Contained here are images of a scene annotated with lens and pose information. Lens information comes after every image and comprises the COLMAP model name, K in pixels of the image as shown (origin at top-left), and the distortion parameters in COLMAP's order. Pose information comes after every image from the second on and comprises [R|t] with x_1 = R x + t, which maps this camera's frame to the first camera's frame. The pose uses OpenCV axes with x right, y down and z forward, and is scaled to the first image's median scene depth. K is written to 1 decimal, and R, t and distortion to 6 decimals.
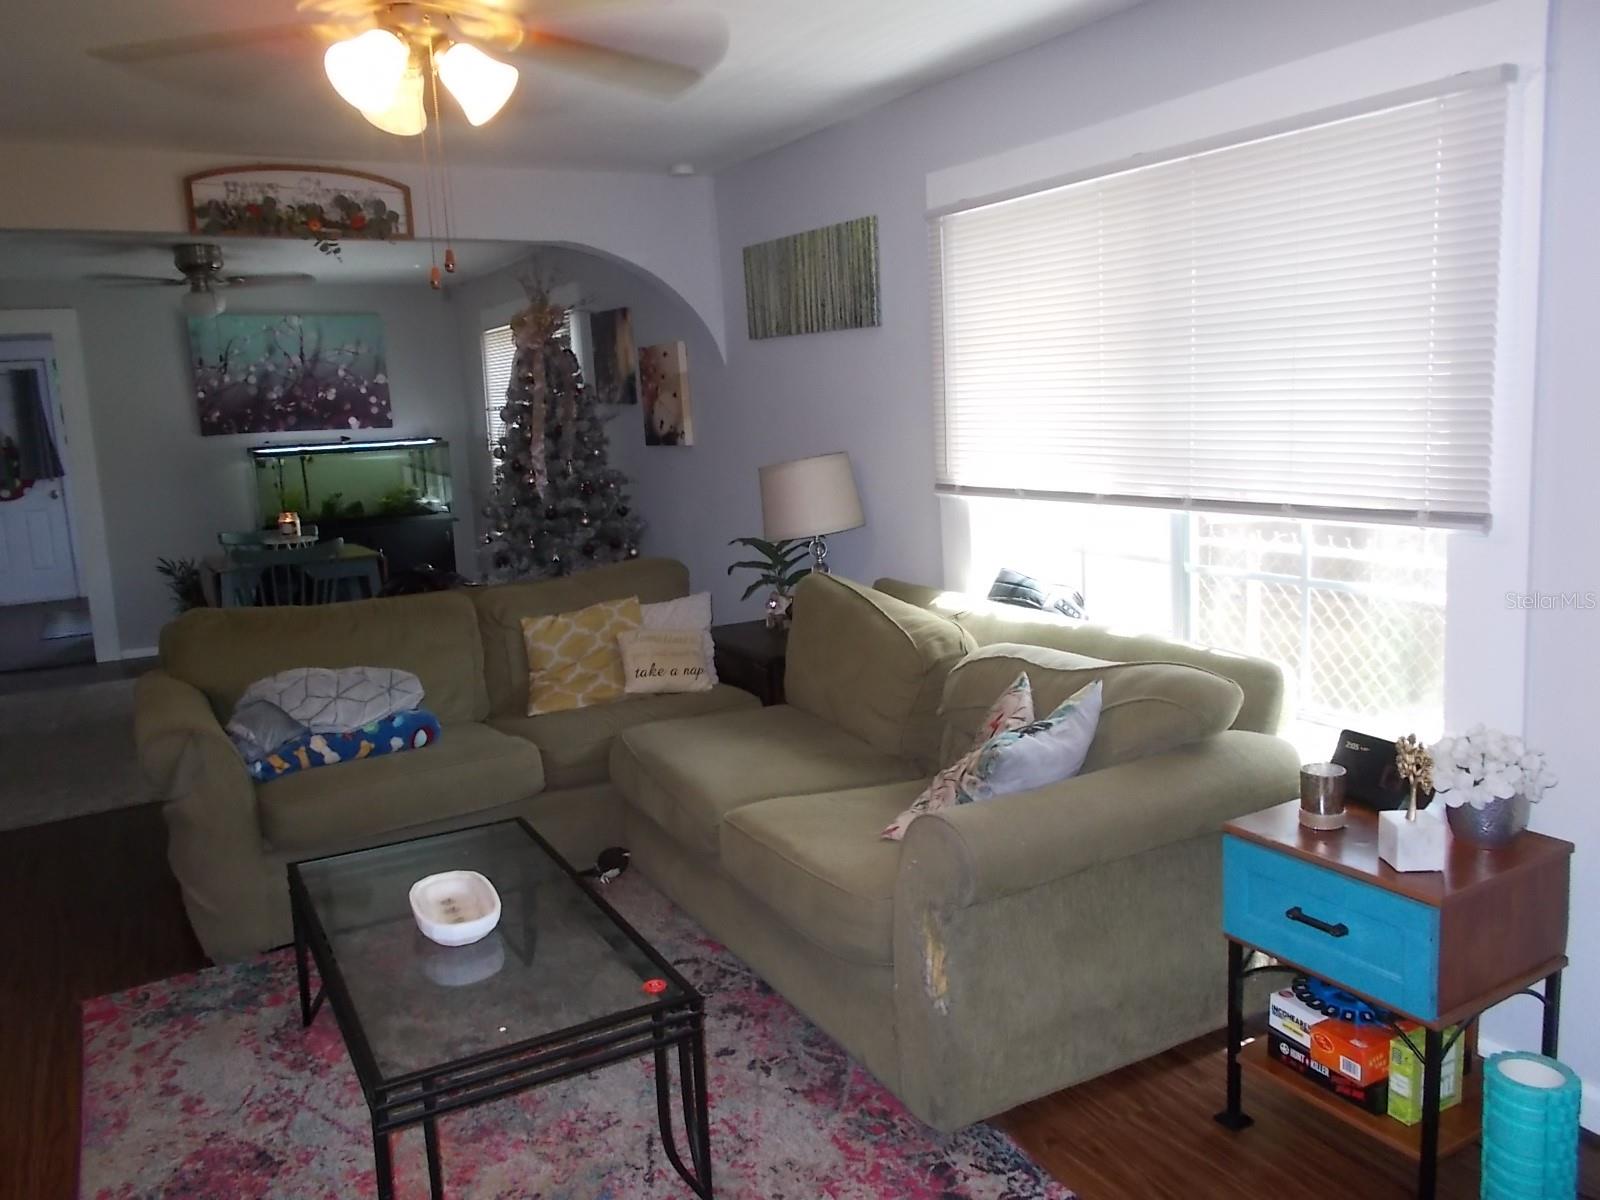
lens RADIAL K [[1240.2, 0, 795.5], [0, 1240.2, 592.7], [0, 0, 1]] dist [0.011039, -0.010005]
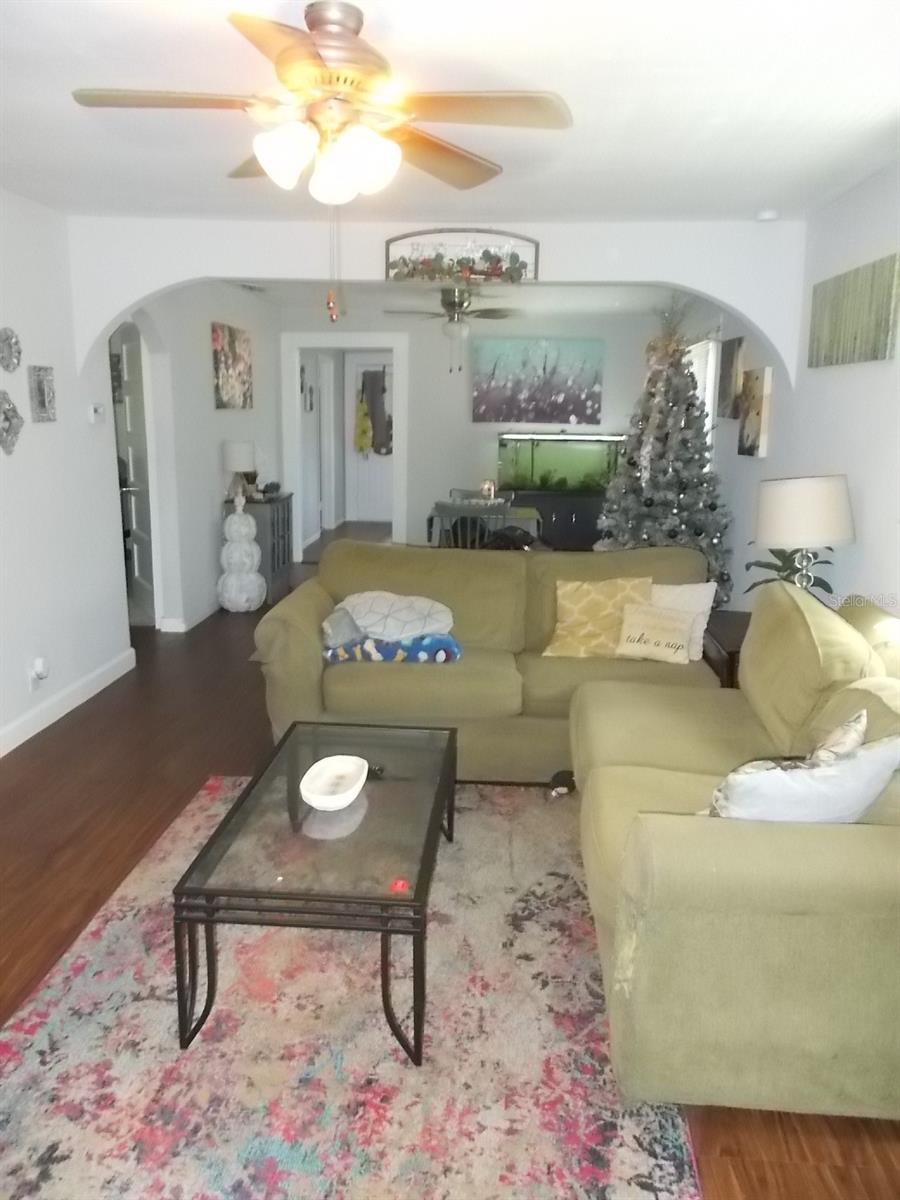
lens RADIAL K [[930.1, 0, 451.0], [0, 930.1, 602.6], [0, 0, 1]] dist [0.011039, -0.010005]
pose [[0.833613, 0.166984, -0.526502, 0.203800], [-0.137809, 0.985940, 0.094505, -0.033536], [0.534881, -0.006224, 0.844905, 0.124882]]
